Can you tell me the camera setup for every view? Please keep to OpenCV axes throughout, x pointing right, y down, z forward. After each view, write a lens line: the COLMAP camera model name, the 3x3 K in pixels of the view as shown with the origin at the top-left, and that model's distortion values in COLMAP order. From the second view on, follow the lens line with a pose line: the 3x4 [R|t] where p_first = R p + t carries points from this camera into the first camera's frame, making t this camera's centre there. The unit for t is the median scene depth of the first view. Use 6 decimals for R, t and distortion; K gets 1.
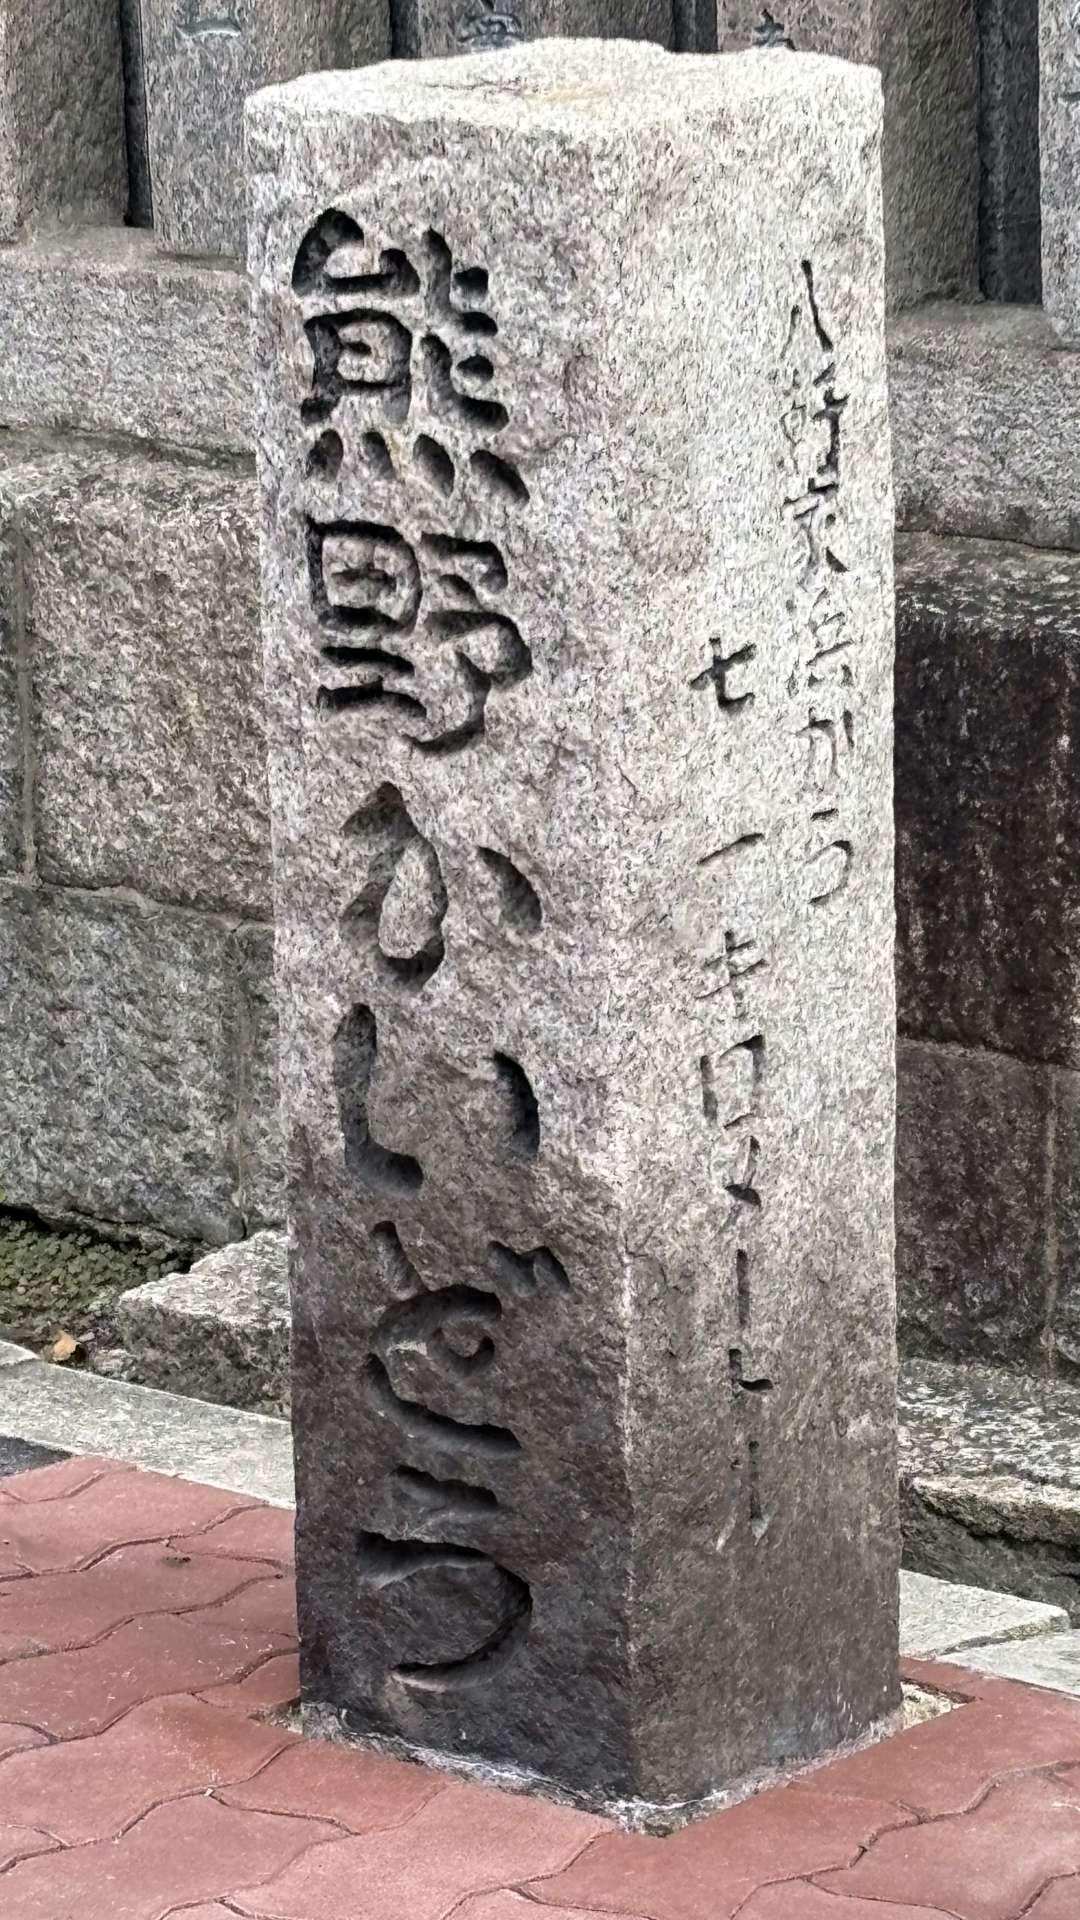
lens RADIAL K [[6749.5, 0, 540.7], [0, 6749.5, 1007.0], [0, 0, 1]] dist [0.372938, -0.620306]
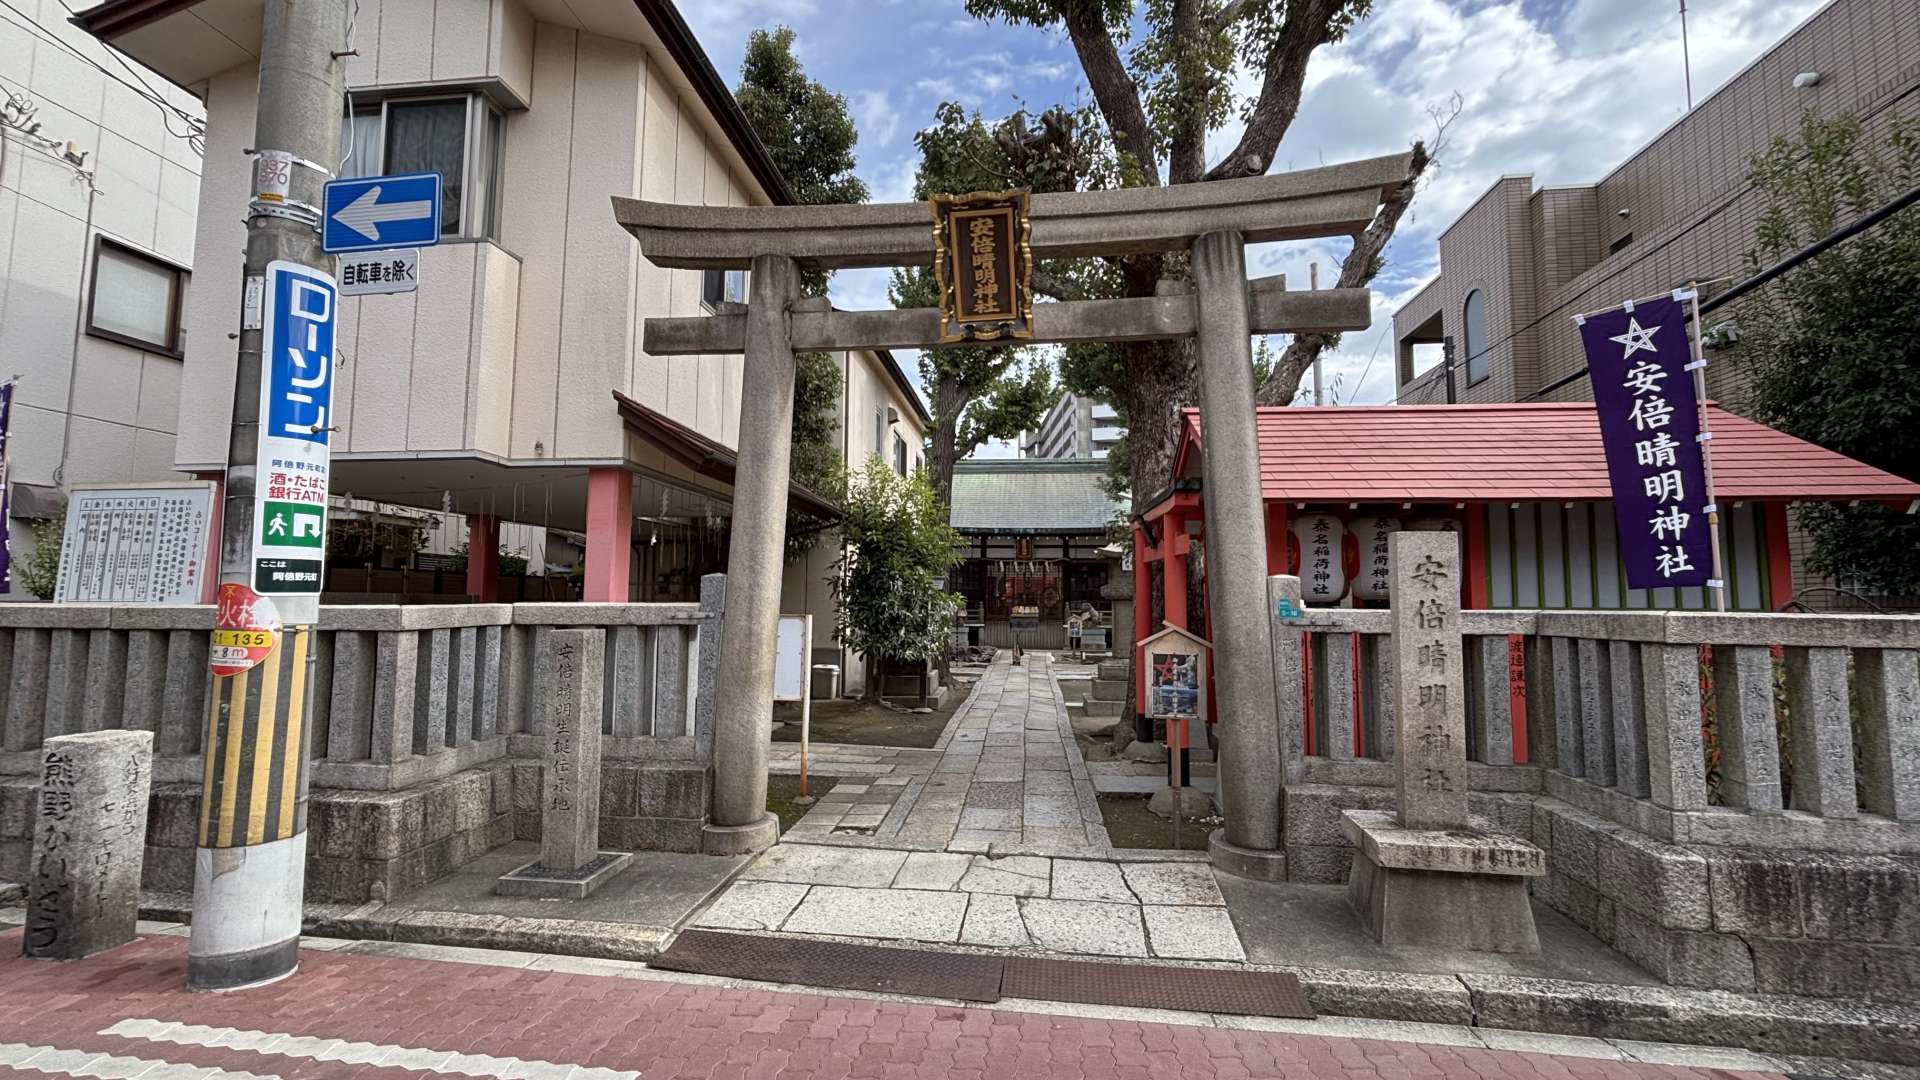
lens RADIAL K [[786.6, 0, 954.6], [0, 786.6, 540.0], [0, 0, 1]] dist [-0.001959, 0.003939]
pose [[0.852775, 0.077357, 0.516517, 0.376066], [0.099445, 0.946827, -0.305988, 0.039986], [-0.512723, 0.312304, 0.799738, -0.405142]]
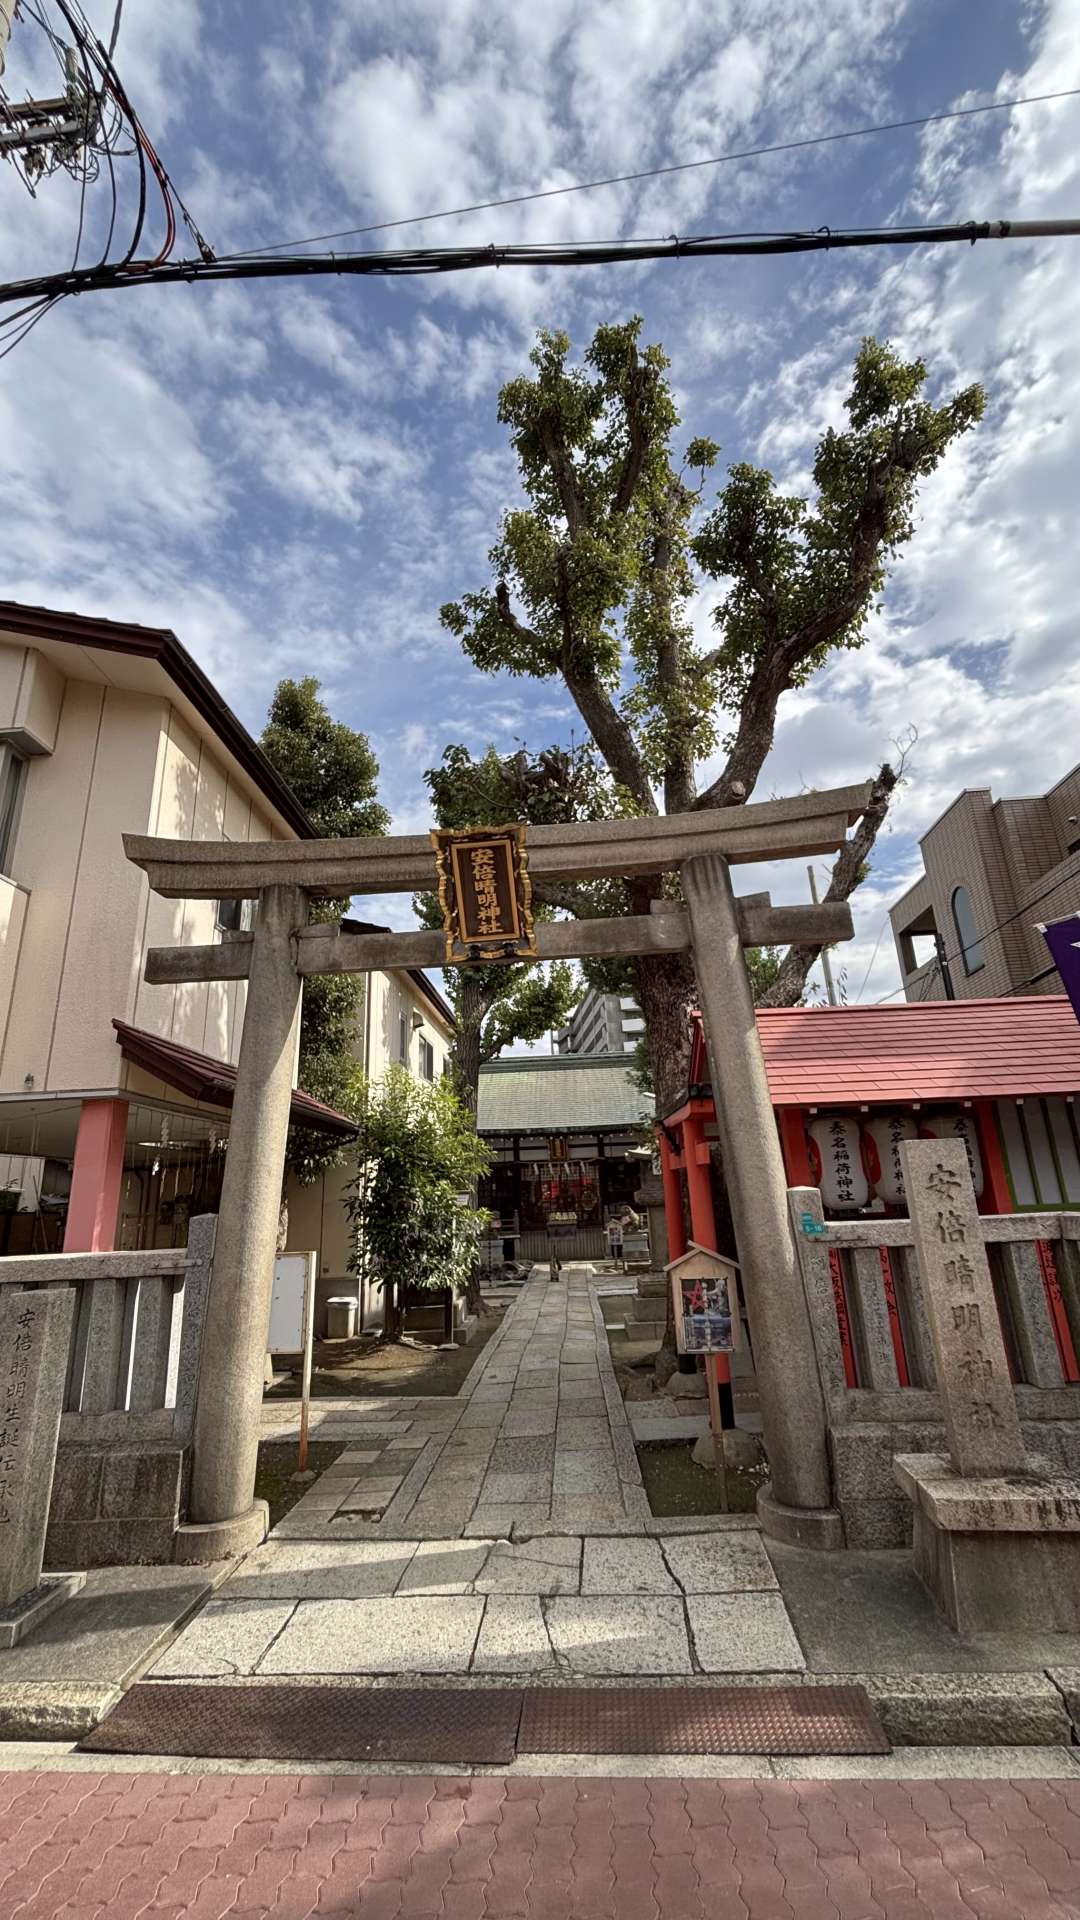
lens RADIAL K [[786.6, 0, 537.0], [0, 786.6, 953.3], [0, 0, 1]] dist [-0.001959, 0.003939]
pose [[0.825328, 0.167423, 0.539261, 0.416876], [0.159030, 0.847449, -0.506498, 0.006814], [-0.541796, 0.503786, 0.672798, -0.434721]]
